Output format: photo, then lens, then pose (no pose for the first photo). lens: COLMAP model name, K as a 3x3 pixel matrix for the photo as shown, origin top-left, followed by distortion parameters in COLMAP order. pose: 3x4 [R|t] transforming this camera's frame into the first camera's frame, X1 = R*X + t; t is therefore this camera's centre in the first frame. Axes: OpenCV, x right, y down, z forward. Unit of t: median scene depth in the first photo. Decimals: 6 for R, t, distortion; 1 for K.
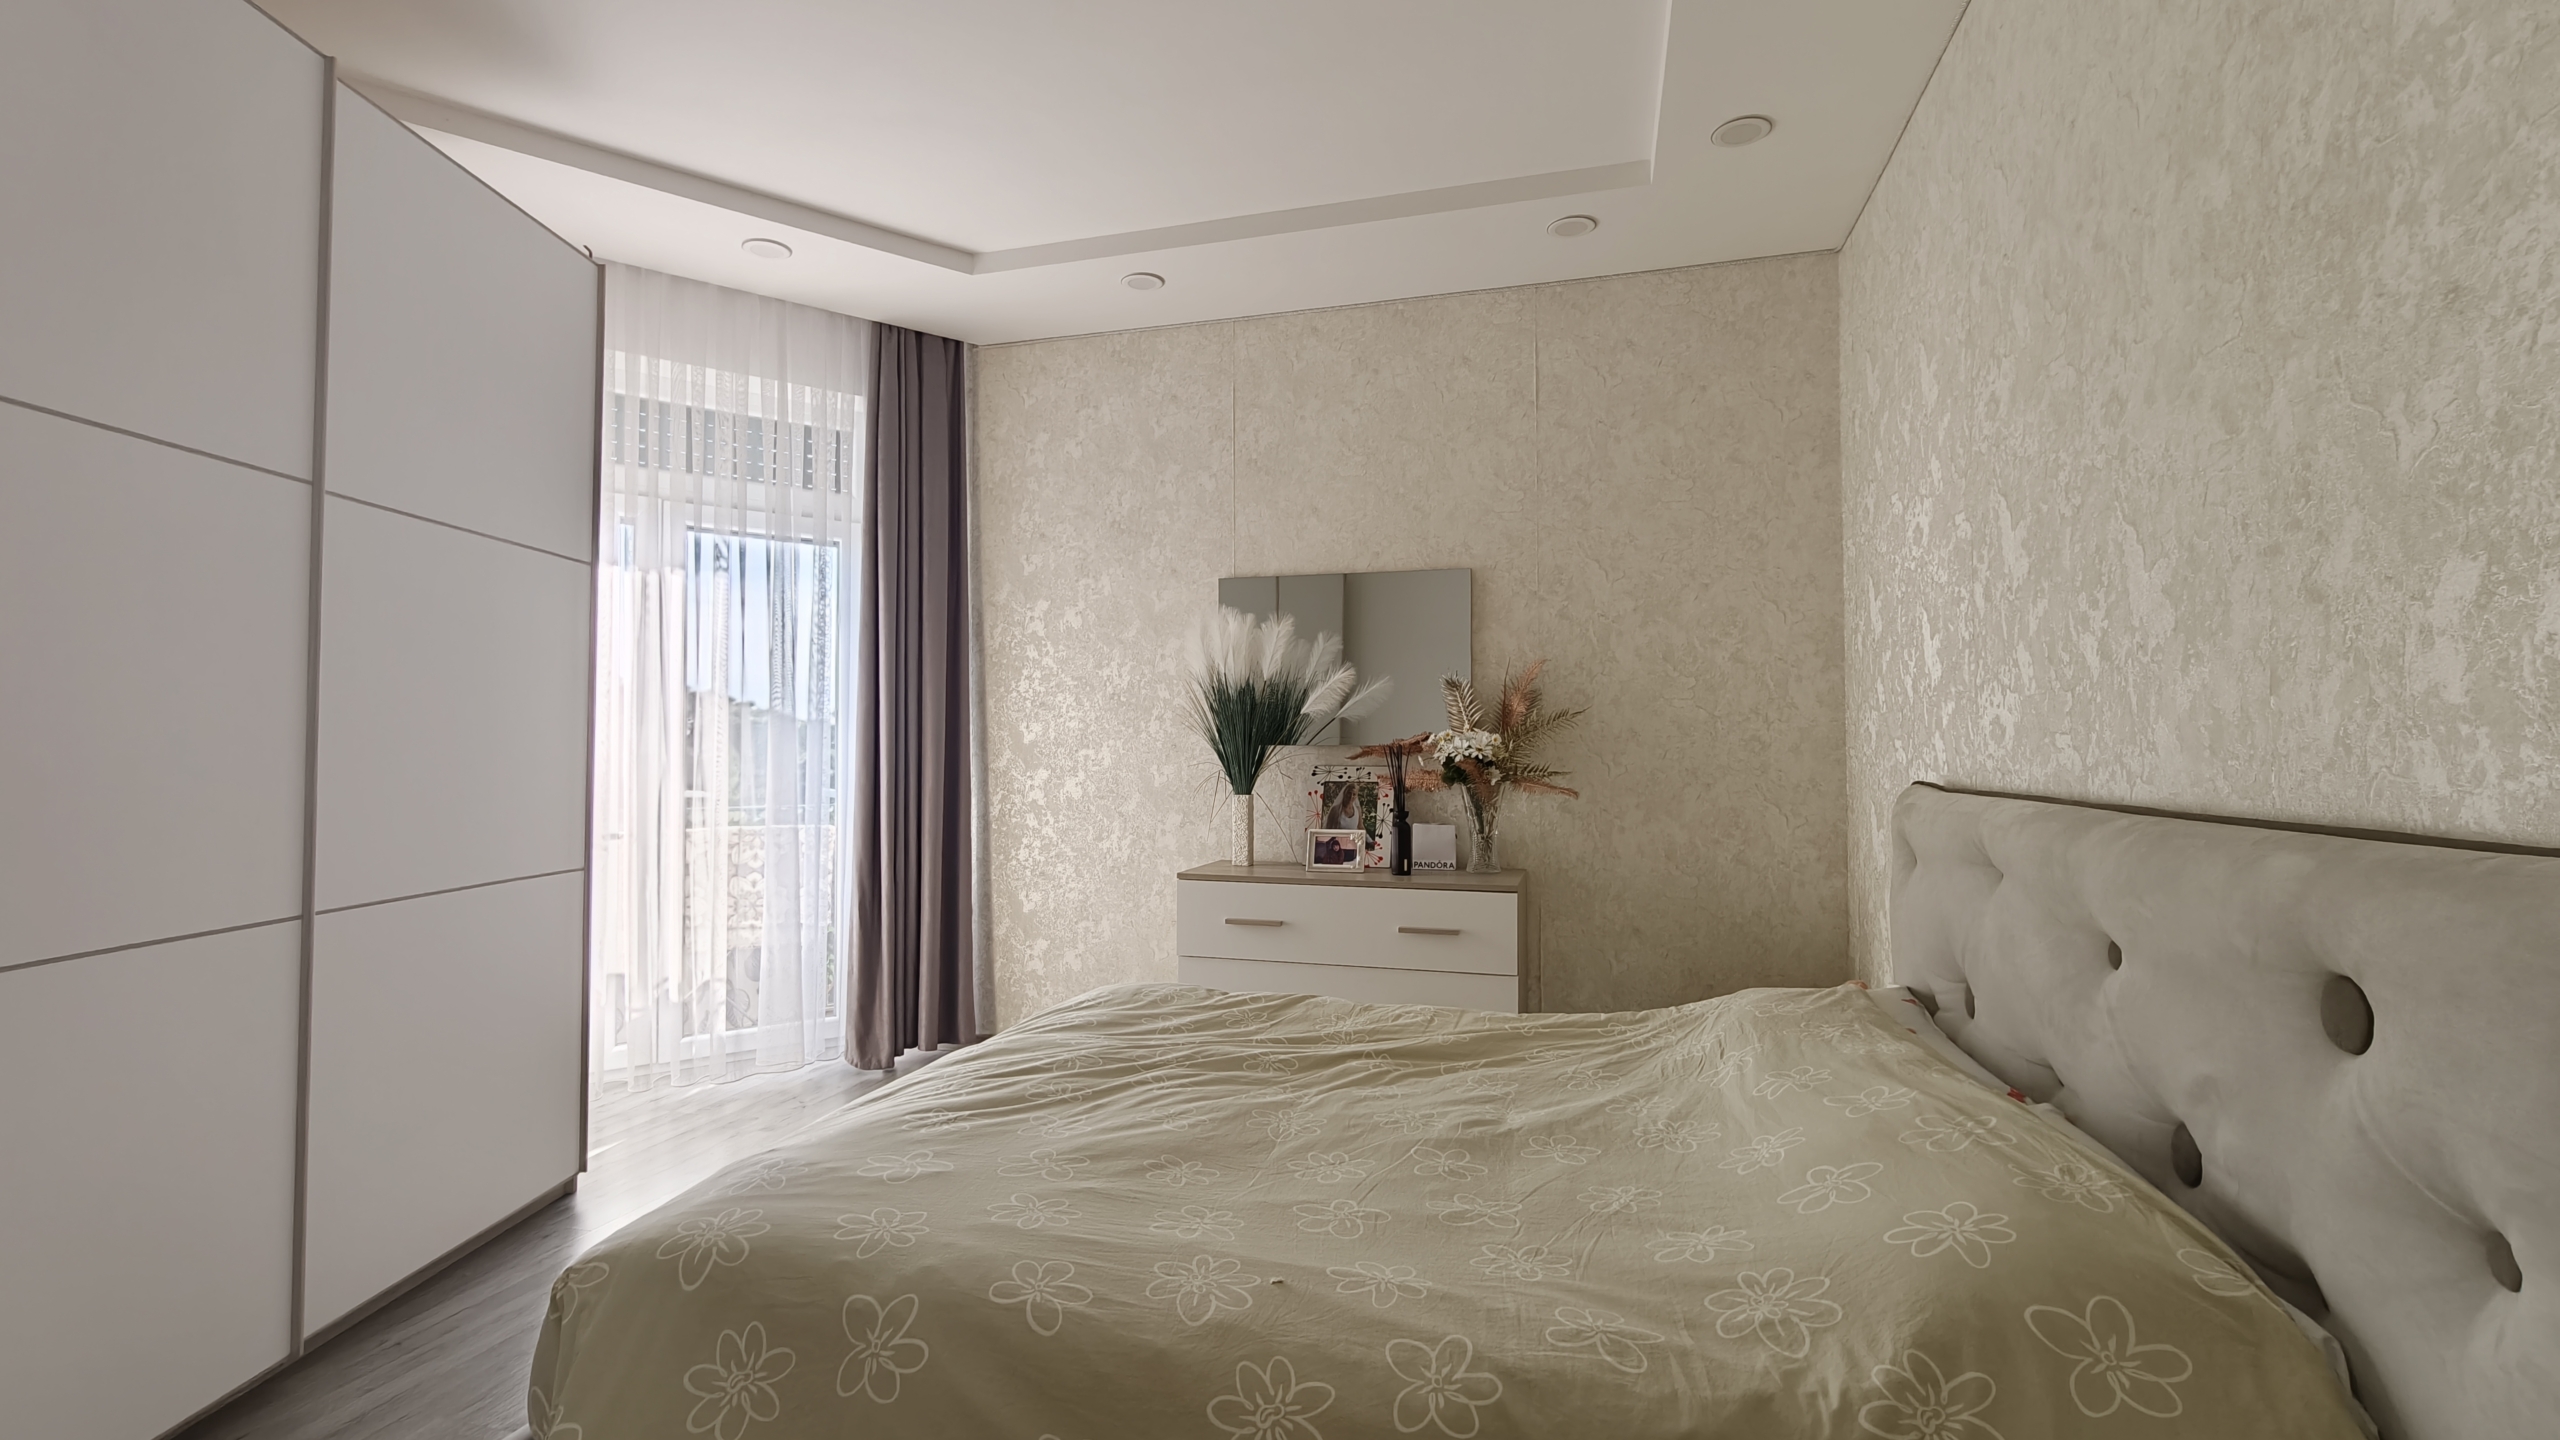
lens RADIAL K [[1135.0, 0, 1266.2], [0, 1135.0, 718.8], [0, 0, 1]] dist [0.001054, -0.000253]
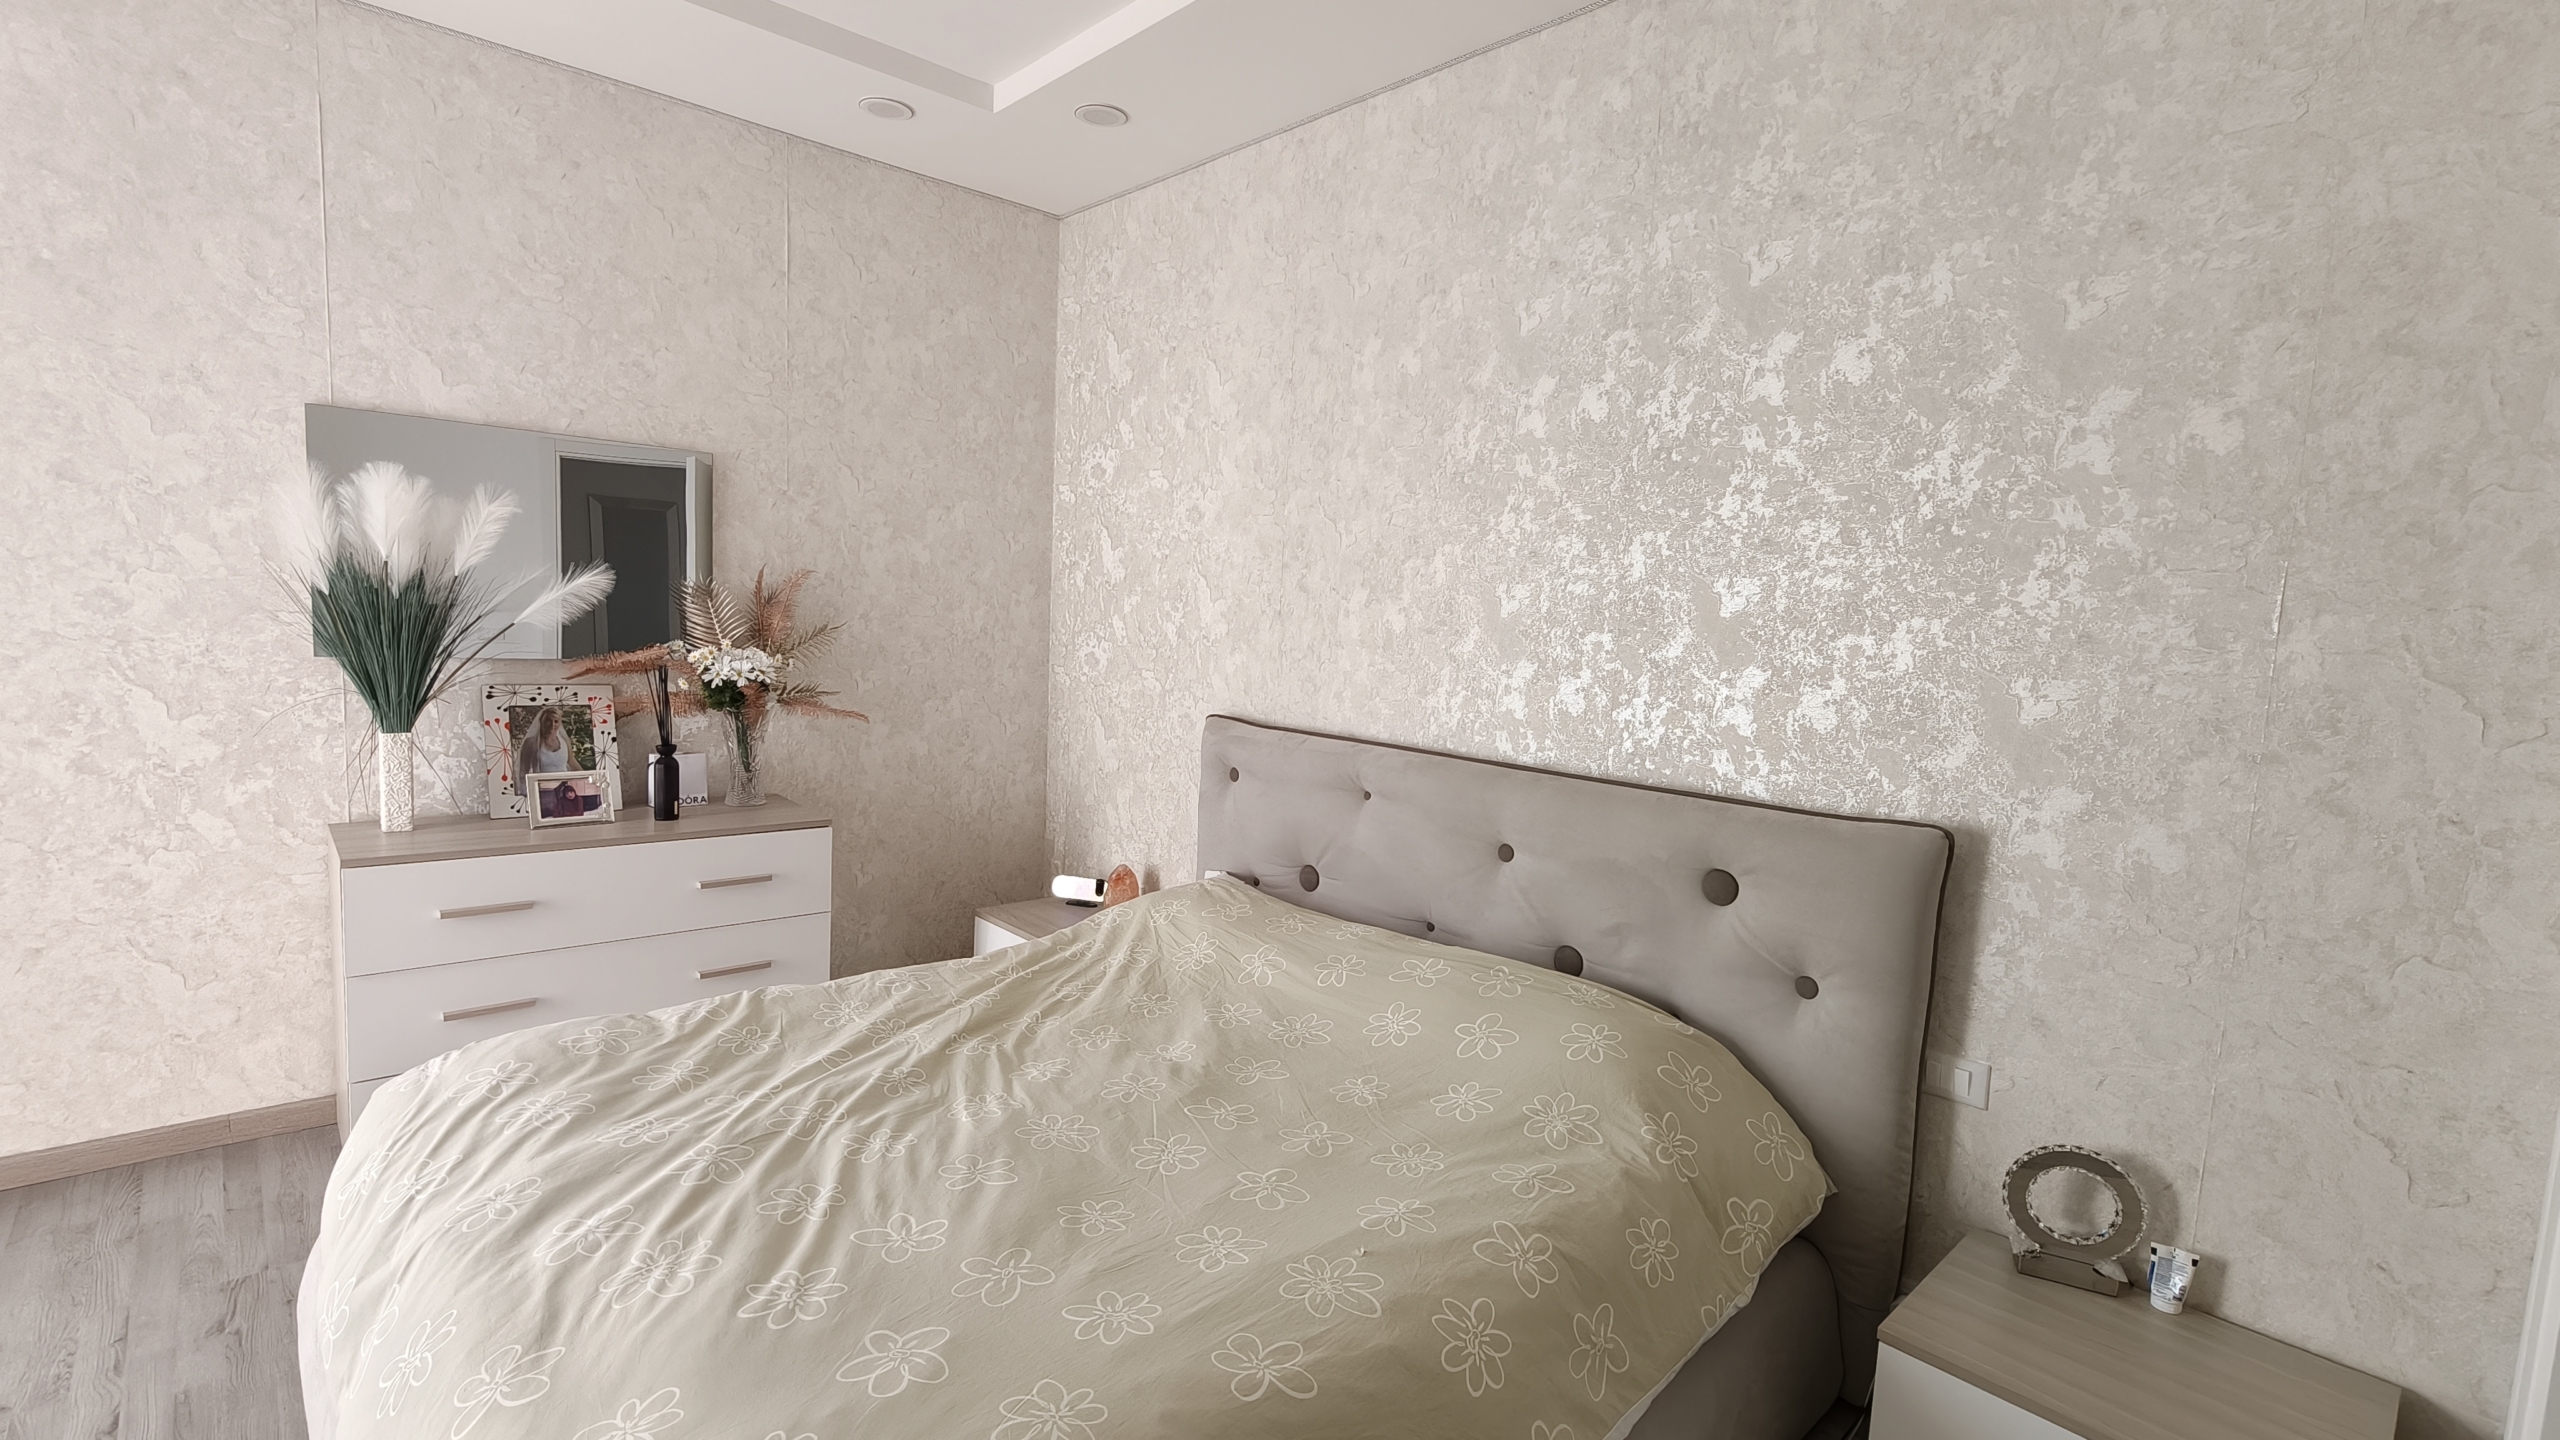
lens RADIAL K [[1135.0, 0, 1266.2], [0, 1135.0, 718.8], [0, 0, 1]] dist [0.001054, -0.000253]
pose [[0.527002, -0.056262, 0.847999, -0.351125], [-0.072340, 0.991215, 0.110721, -0.061619], [-0.846779, -0.119695, 0.518303, 0.187356]]
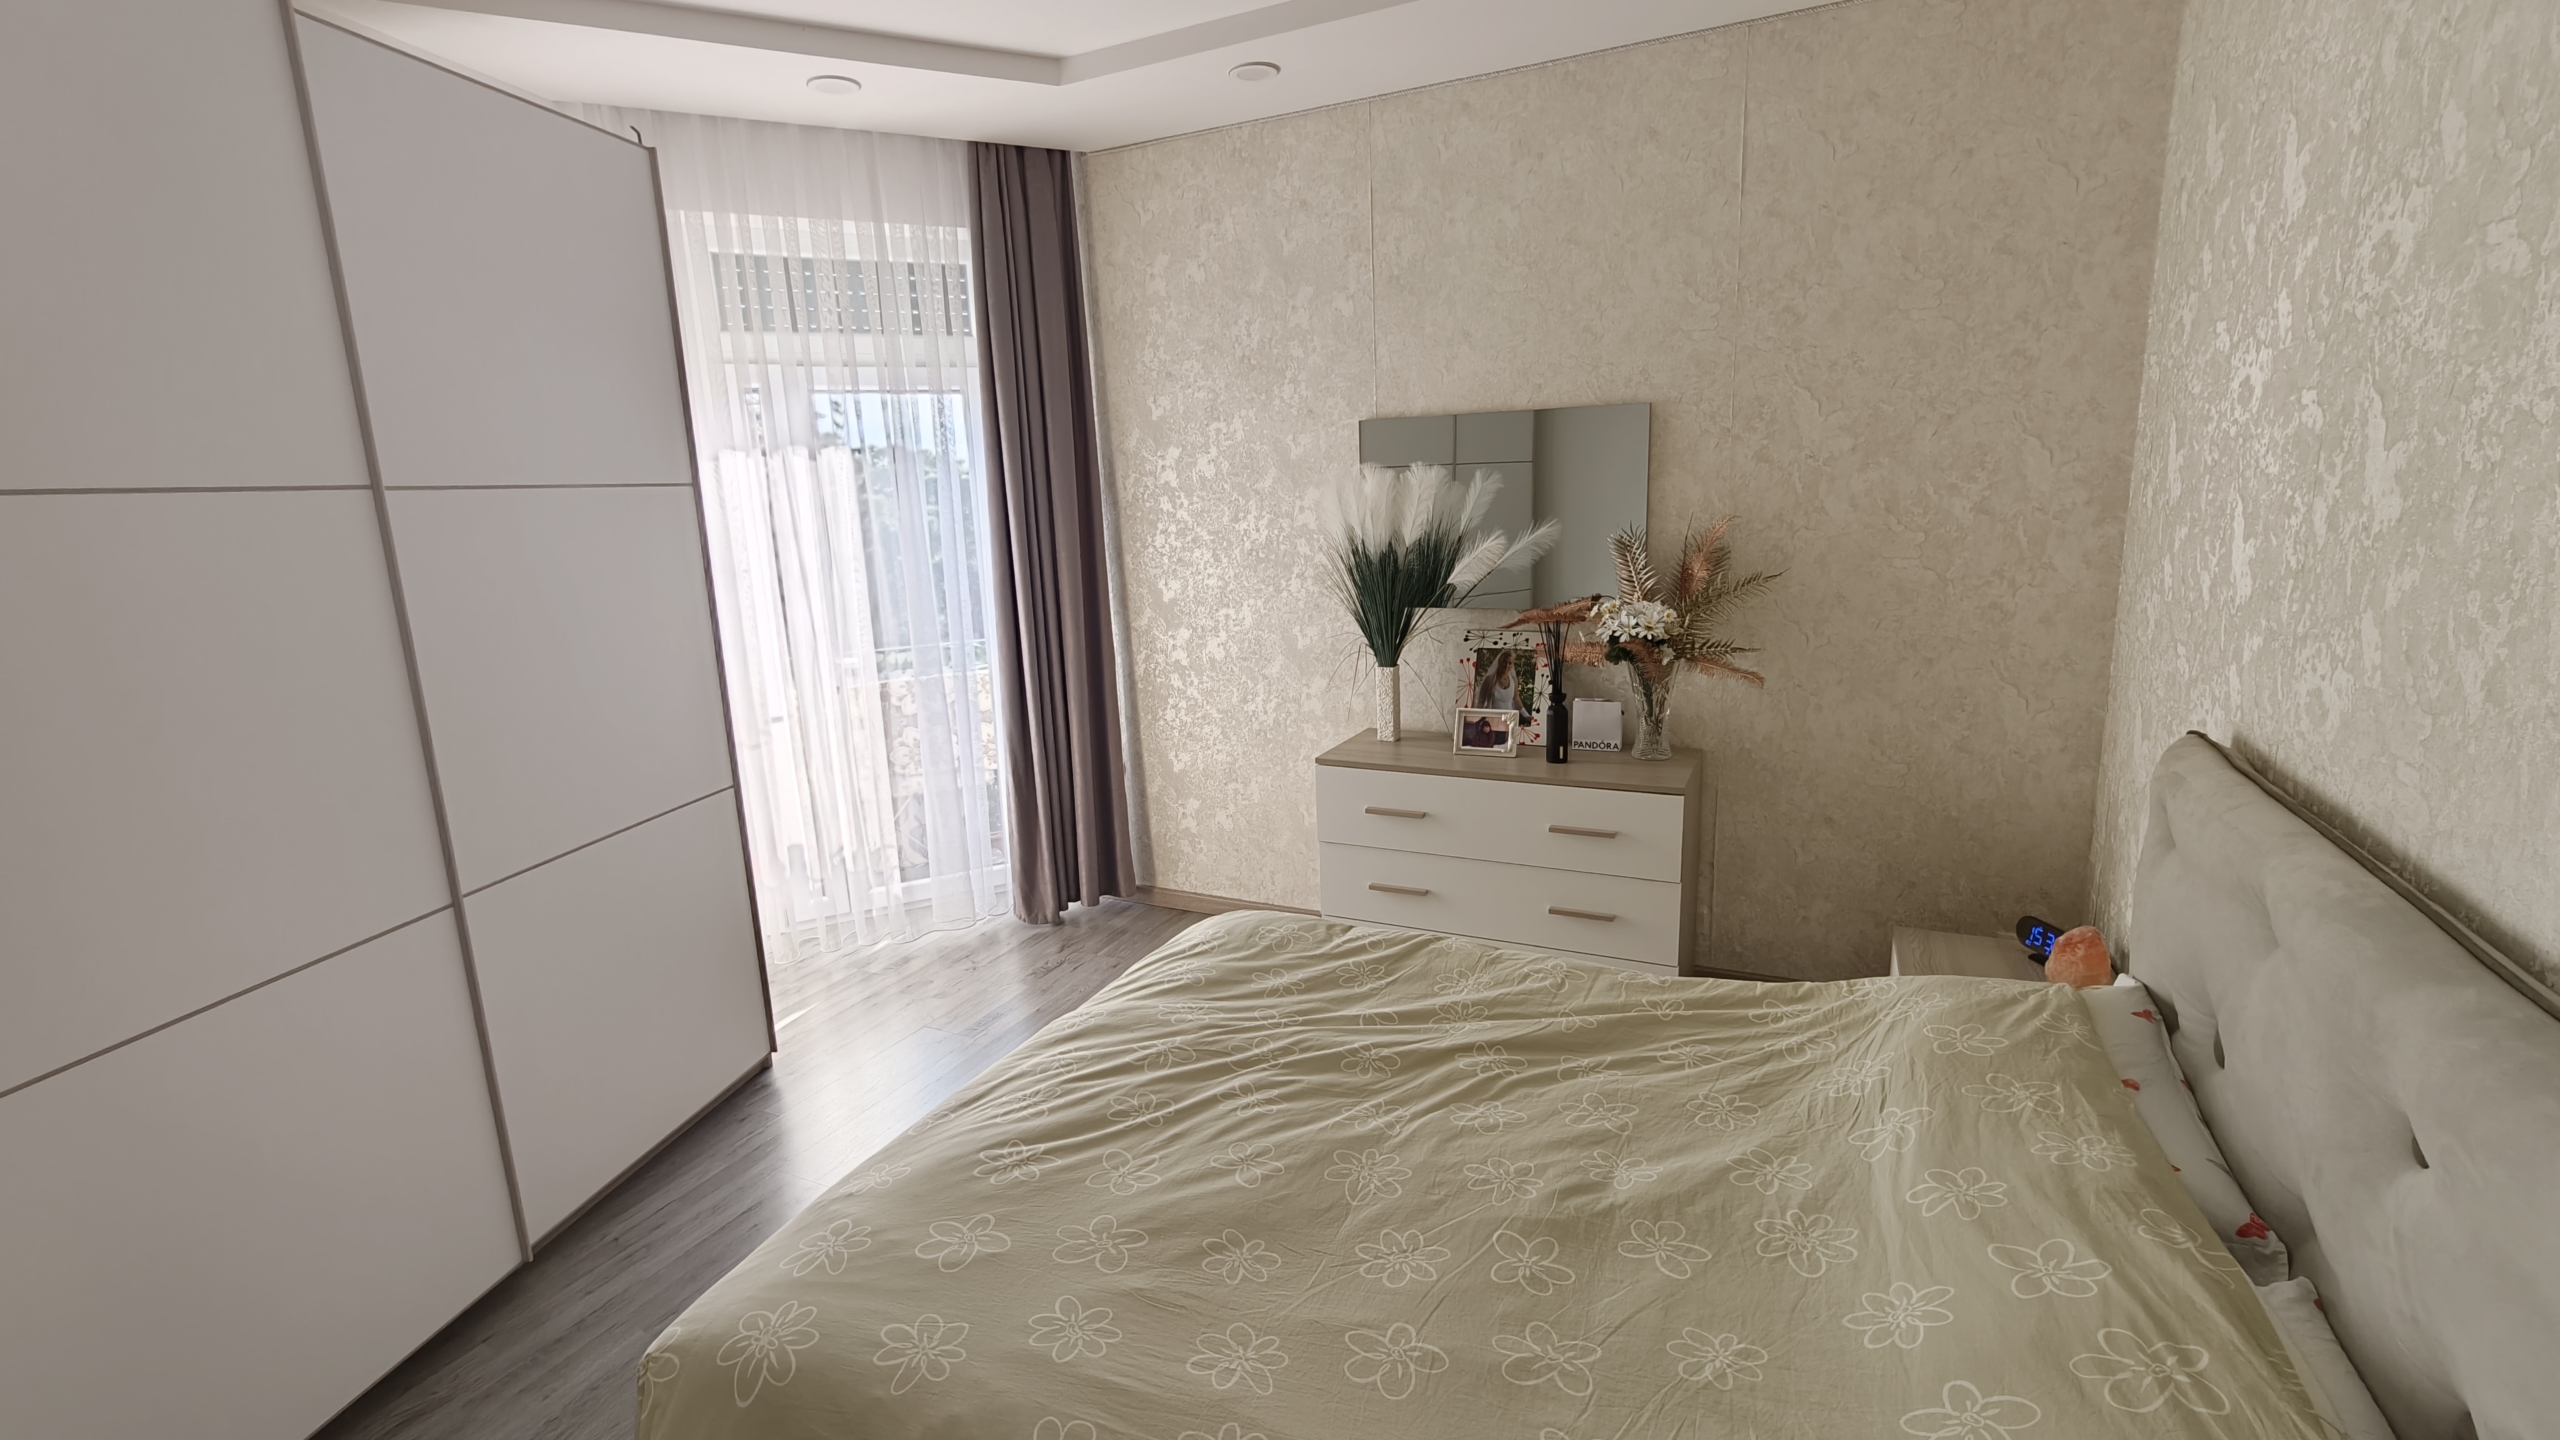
lens RADIAL K [[1135.0, 0, 1266.2], [0, 1135.0, 718.8], [0, 0, 1]] dist [0.001054, -0.000253]
pose [[0.983467, -0.003055, -0.181064, 0.053050], [0.044983, 0.972640, 0.227919, -0.113631], [0.175414, -0.232296, 0.956697, 0.086494]]
